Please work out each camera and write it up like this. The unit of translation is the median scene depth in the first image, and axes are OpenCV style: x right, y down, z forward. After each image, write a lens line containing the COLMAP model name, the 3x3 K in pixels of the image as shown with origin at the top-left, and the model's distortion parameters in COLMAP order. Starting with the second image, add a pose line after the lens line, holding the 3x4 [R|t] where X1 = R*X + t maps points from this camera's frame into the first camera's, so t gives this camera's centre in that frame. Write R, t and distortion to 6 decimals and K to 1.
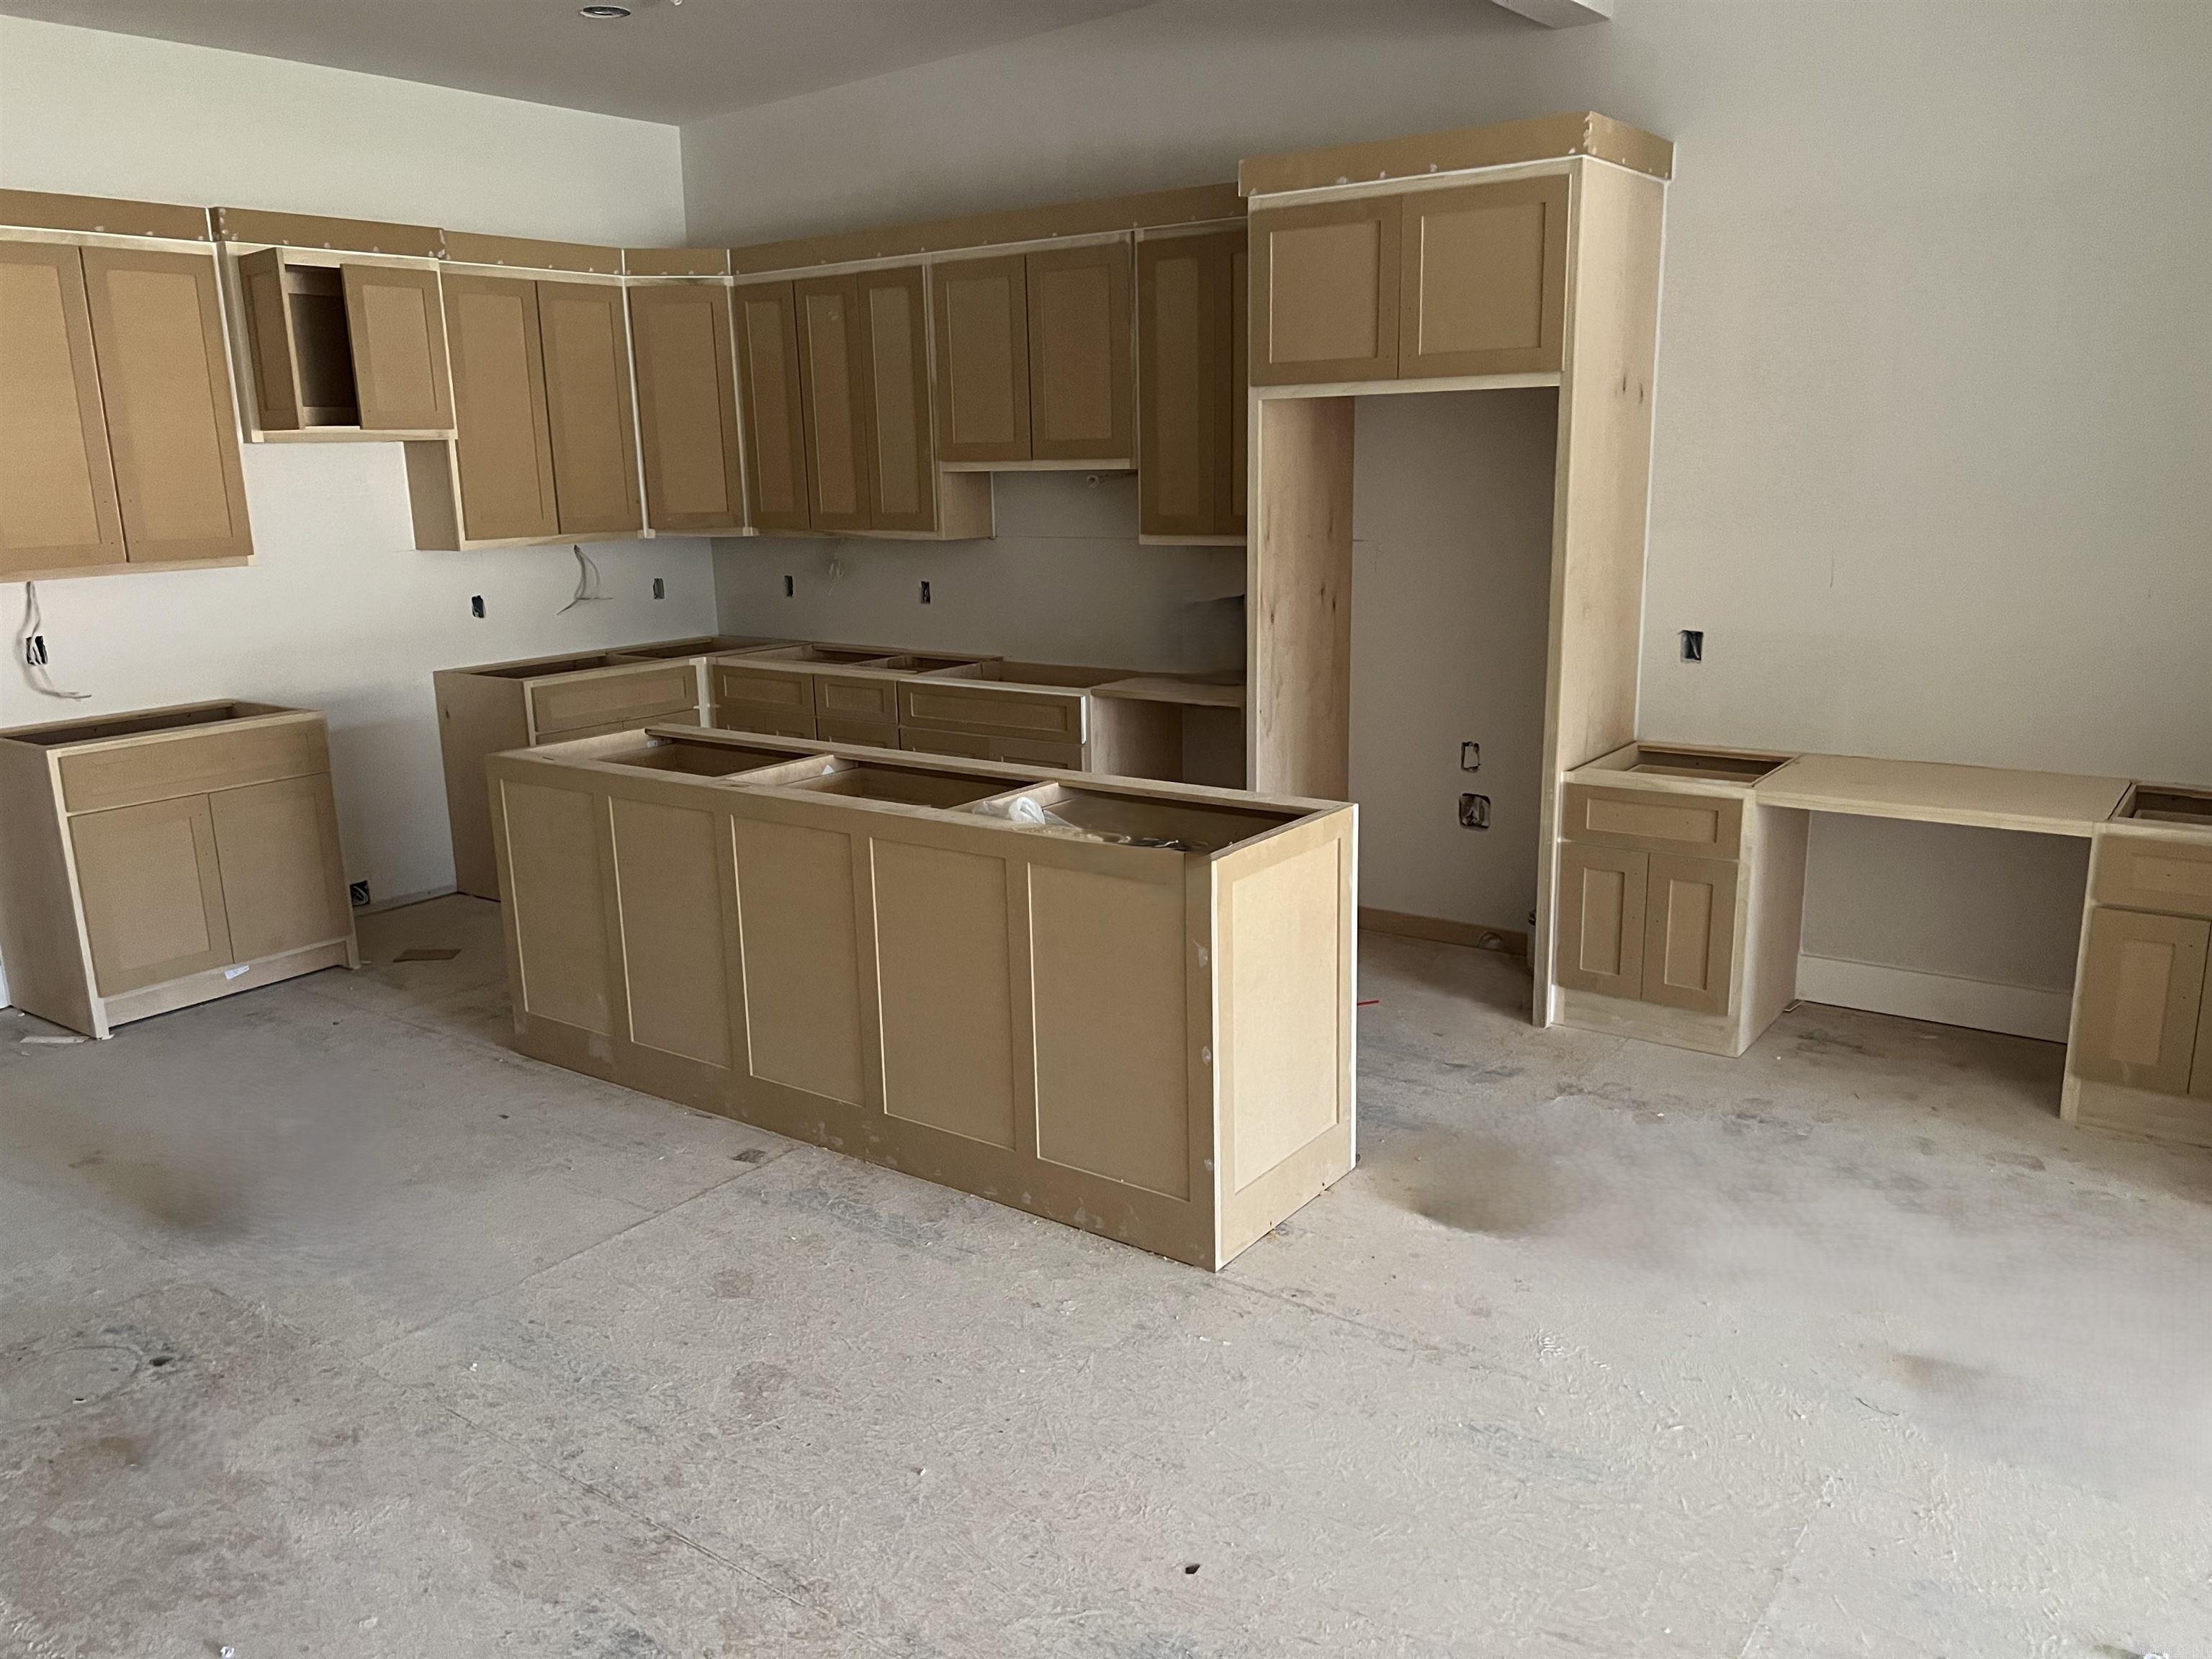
lens RADIAL K [[1675.5, 0, 1106.0], [0, 1675.5, 829.5], [0, 0, 1]] dist [0.004191, -0.003266]
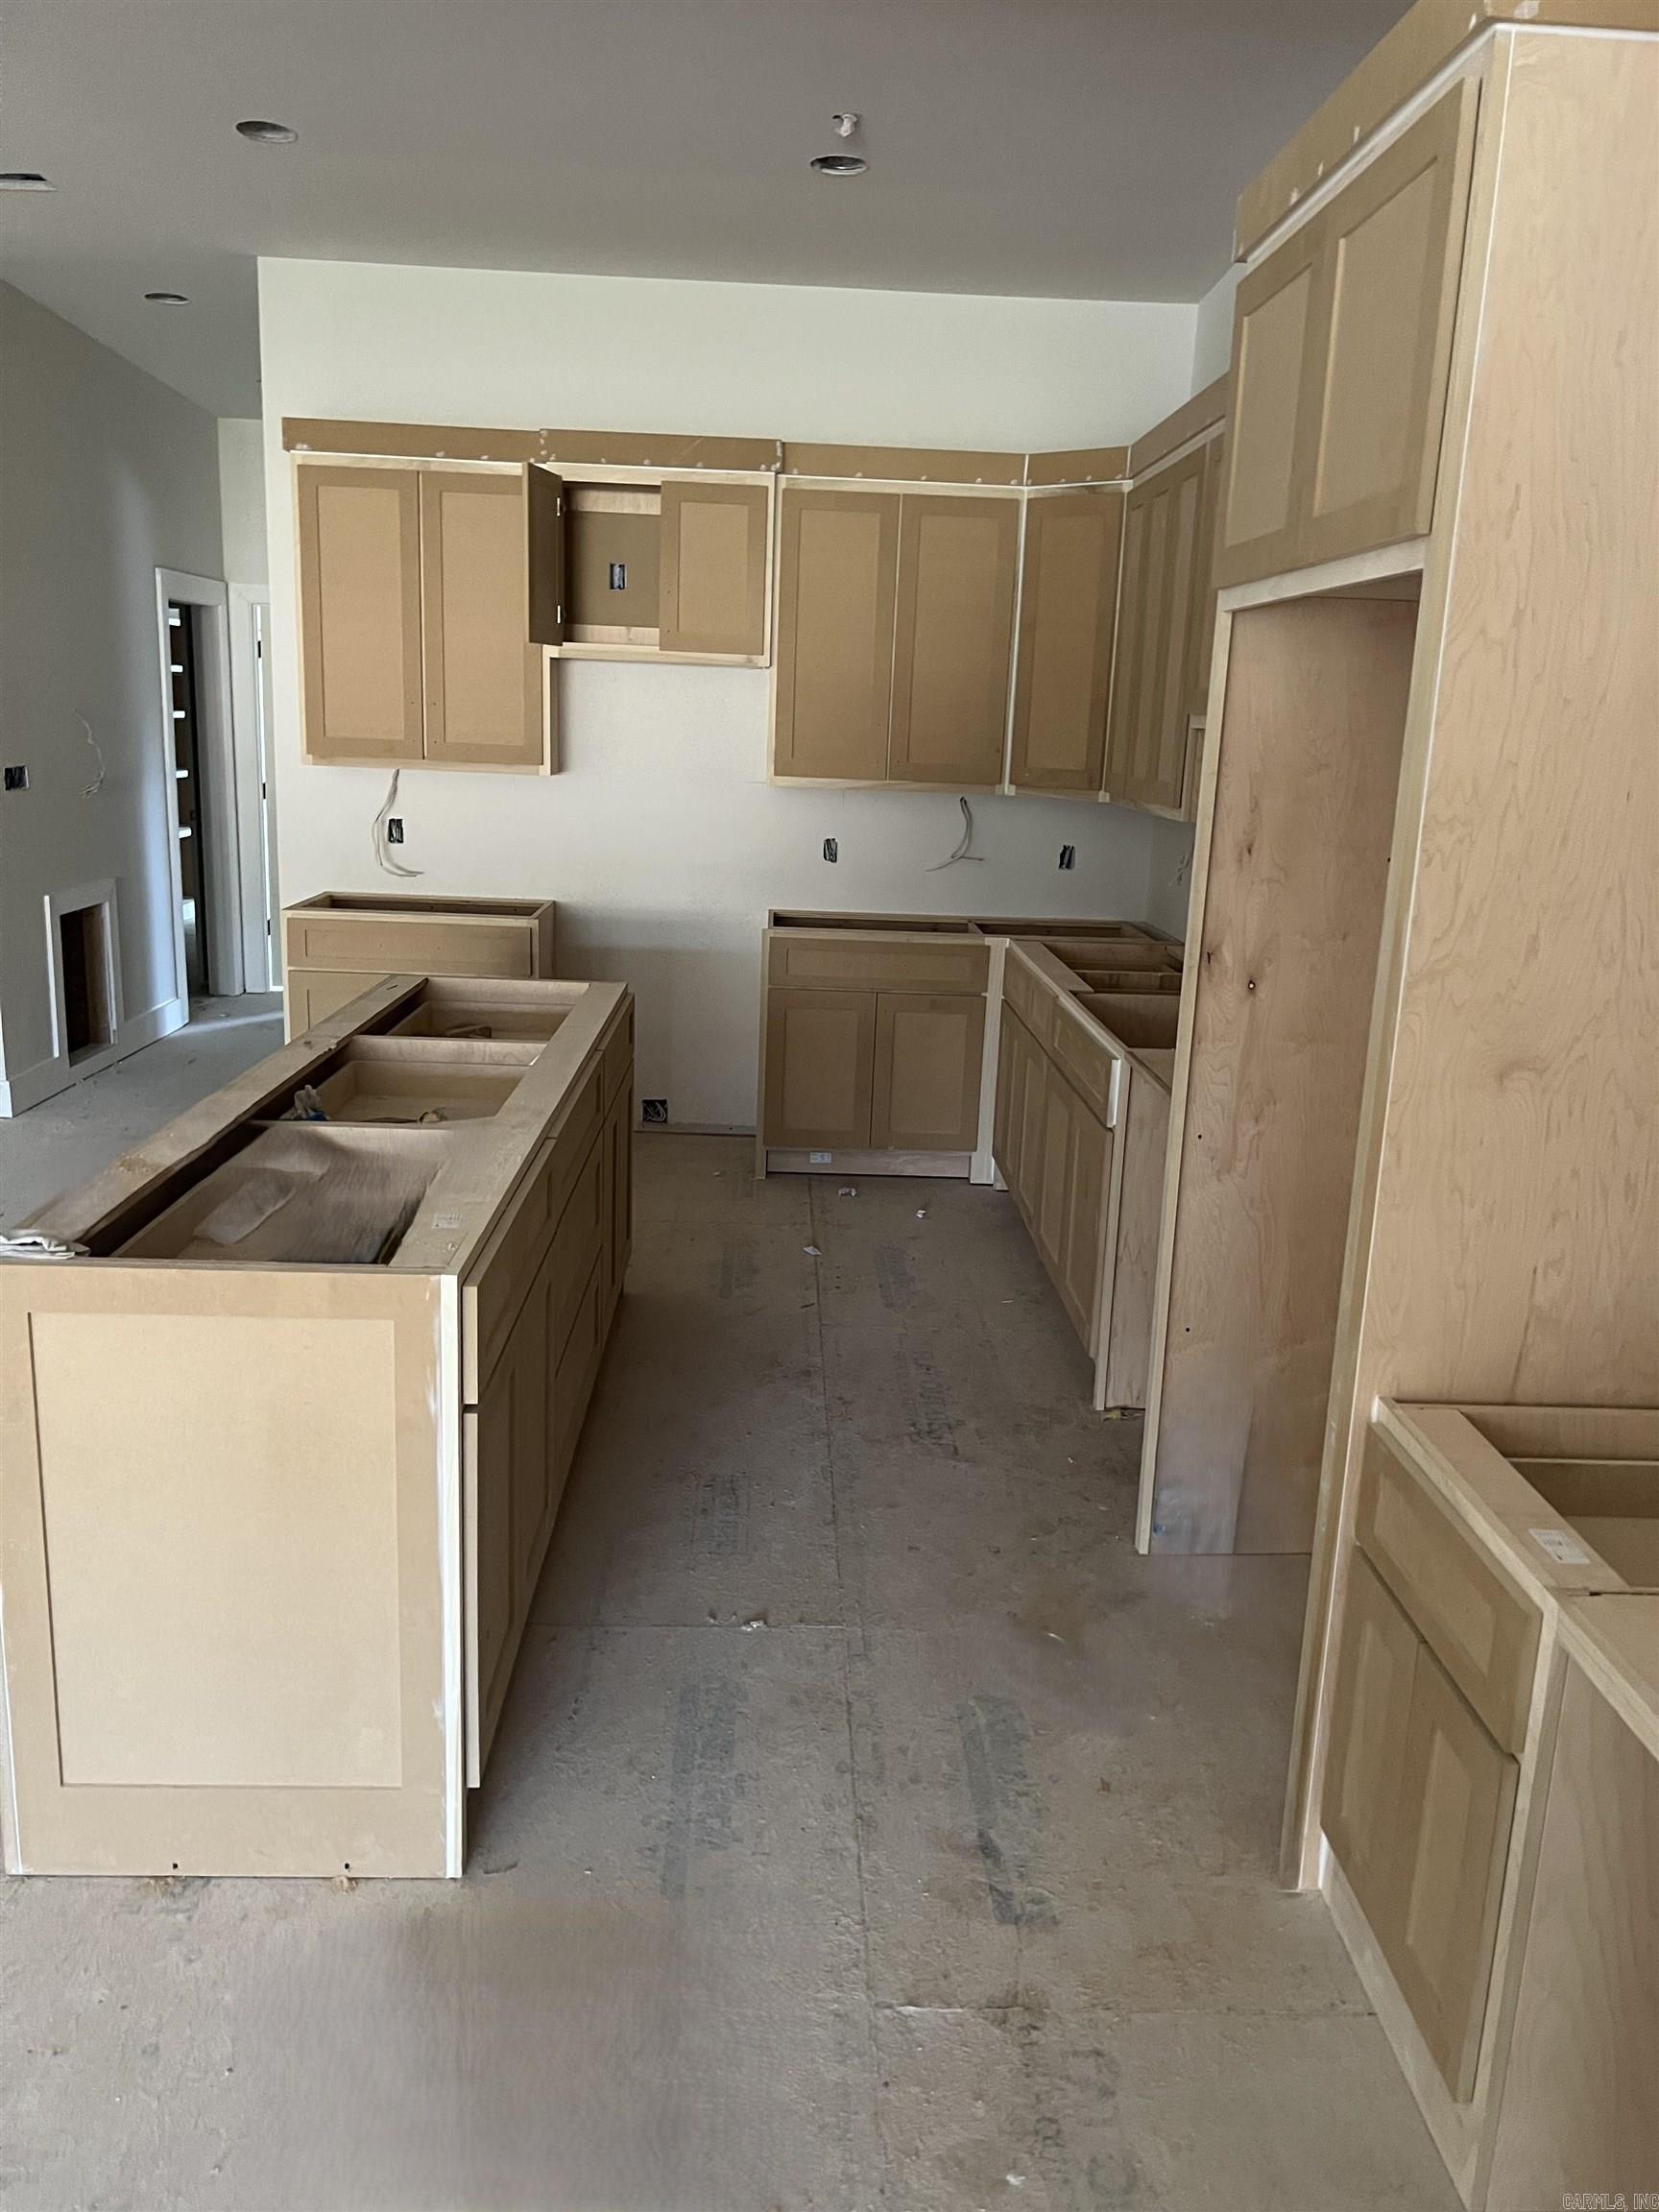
lens RADIAL K [[1653.4, 0, 825.6], [0, 1653.4, 1086.2], [0, 0, 1]] dist [0.101597, -0.199678]
pose [[0.612062, 0.218012, -0.760165, 0.410572], [-0.228011, 0.969077, 0.094339, -0.101774], [0.757225, 0.115585, 0.642845, 0.460128]]
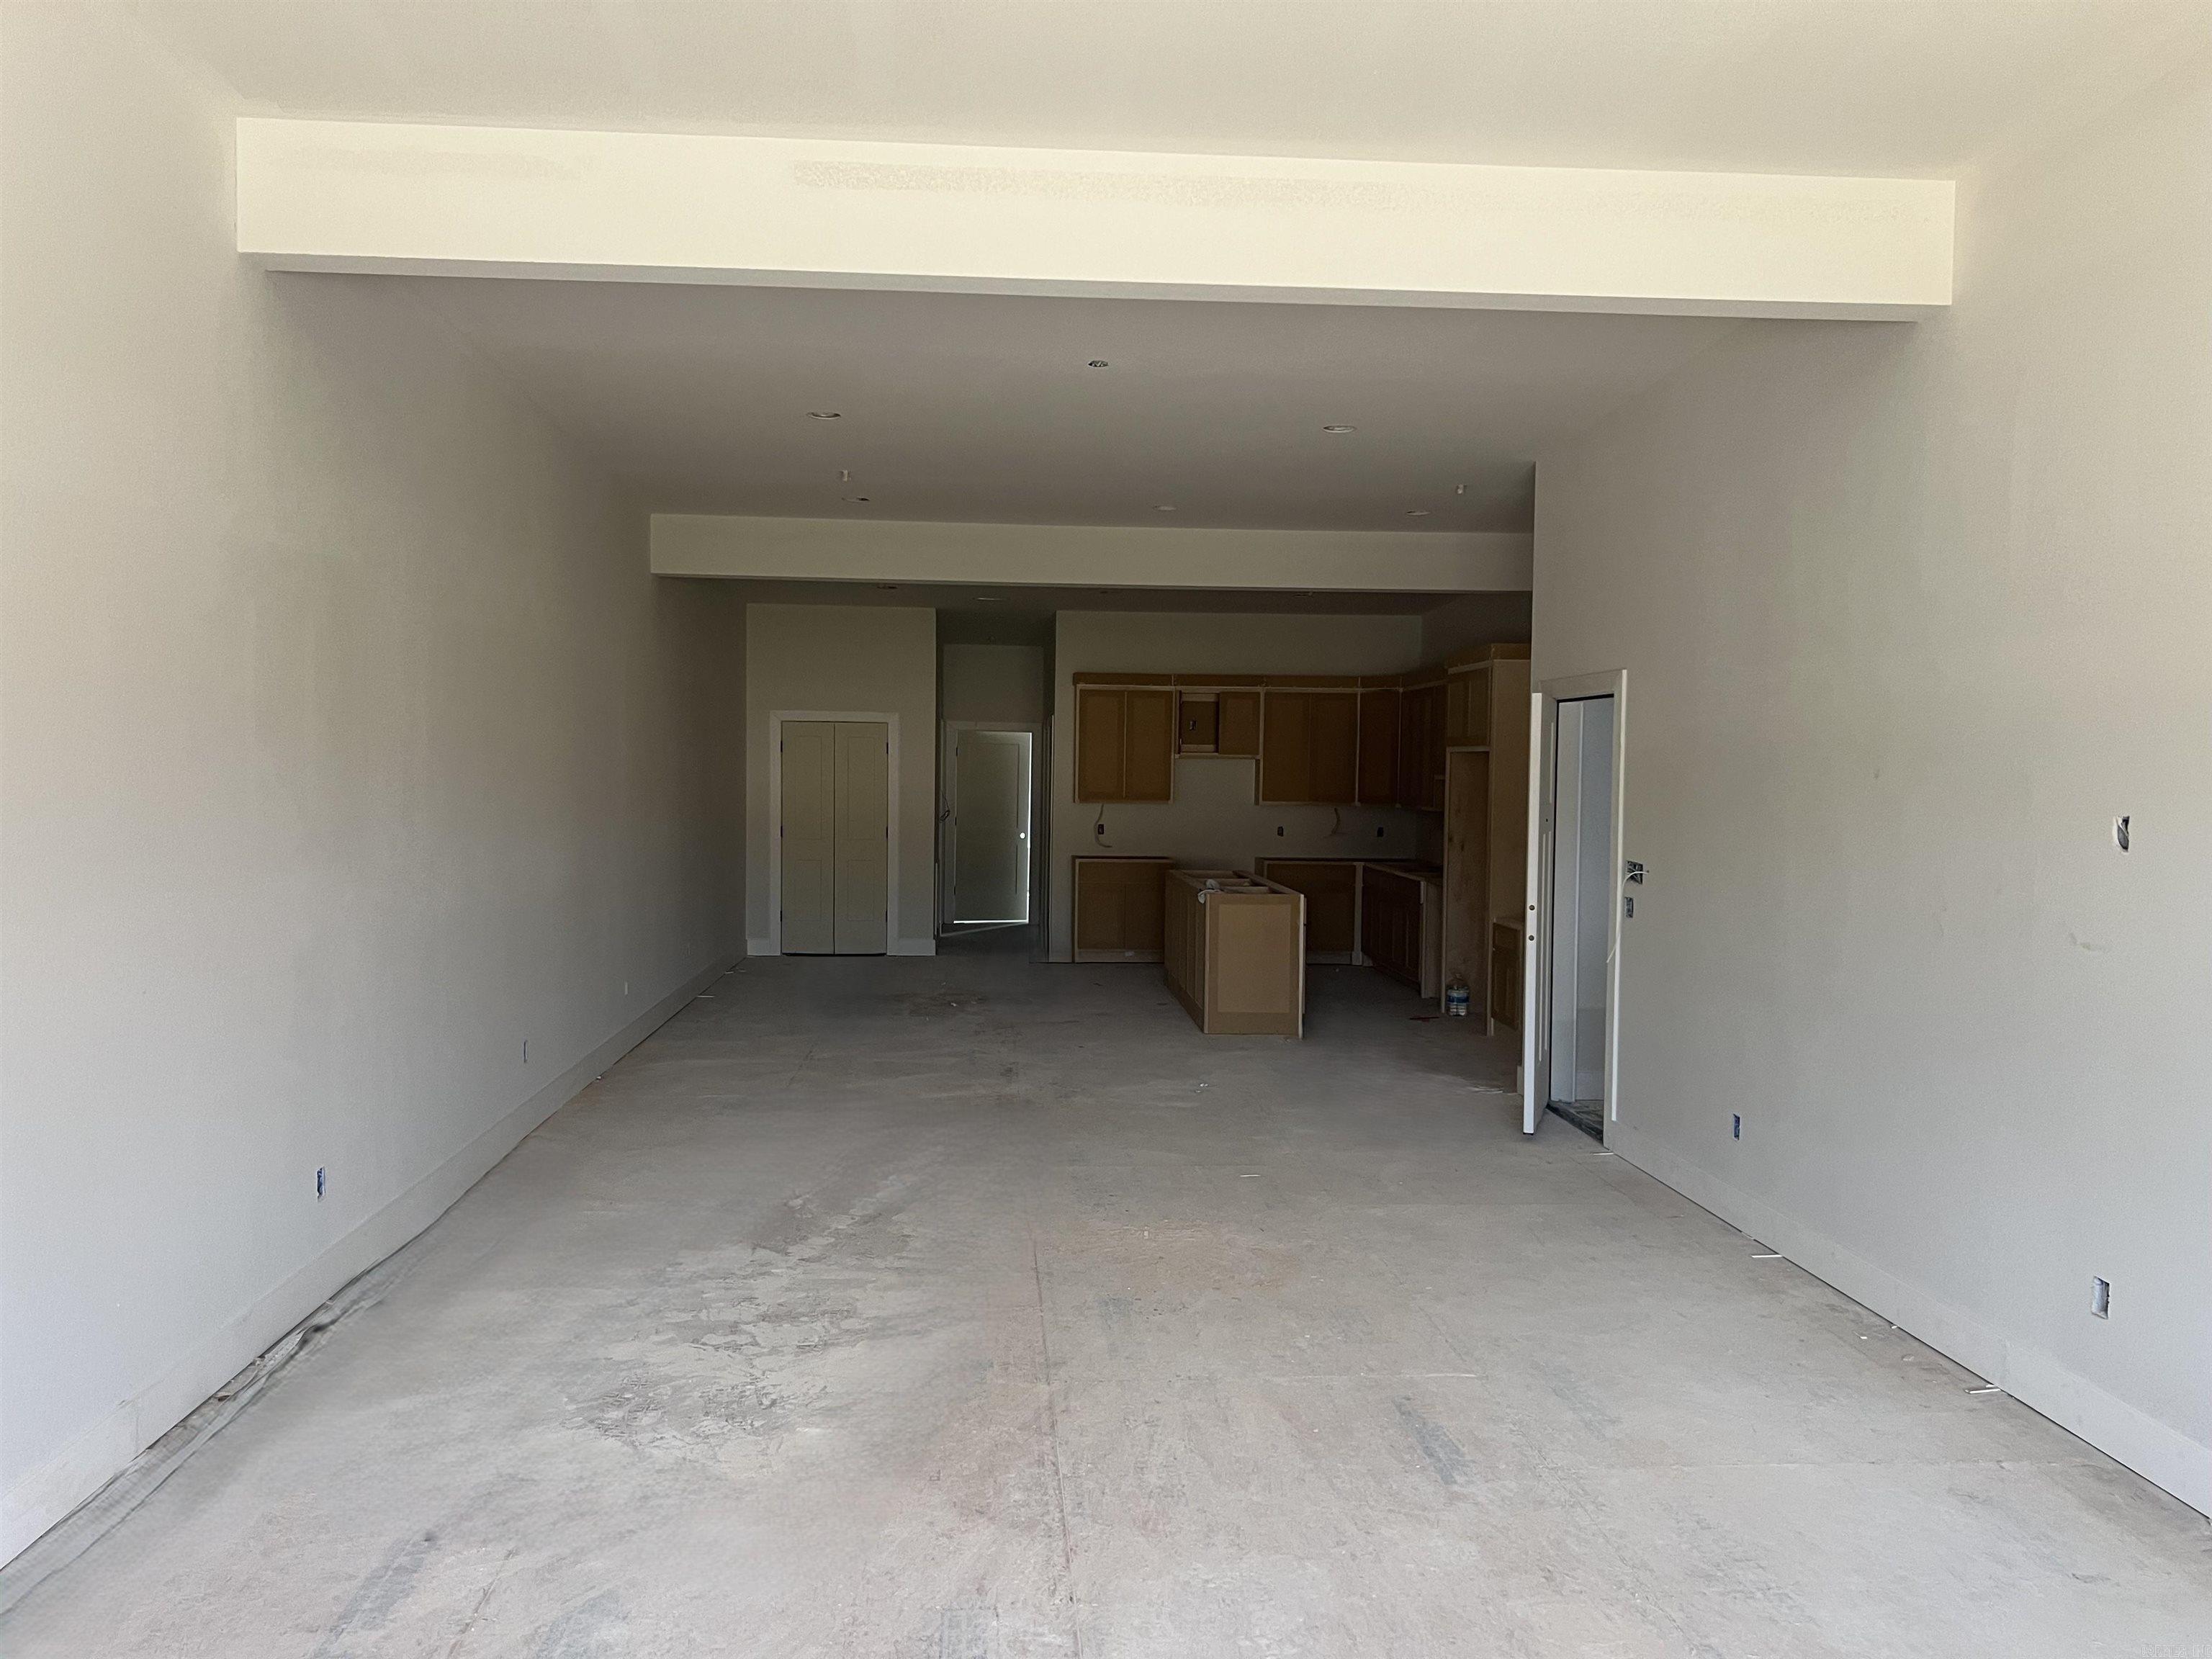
lens RADIAL K [[1579.0, 0, 1106.0], [0, 1579.0, 829.5], [0, 0, 1]] dist [0.127703, 0.000708]
pose [[0.639569, 0.060066, -0.766383, 1.237252], [-0.197304, 0.976373, -0.088132, 0.110507], [0.742982, 0.207577, 0.636309, -0.593417]]
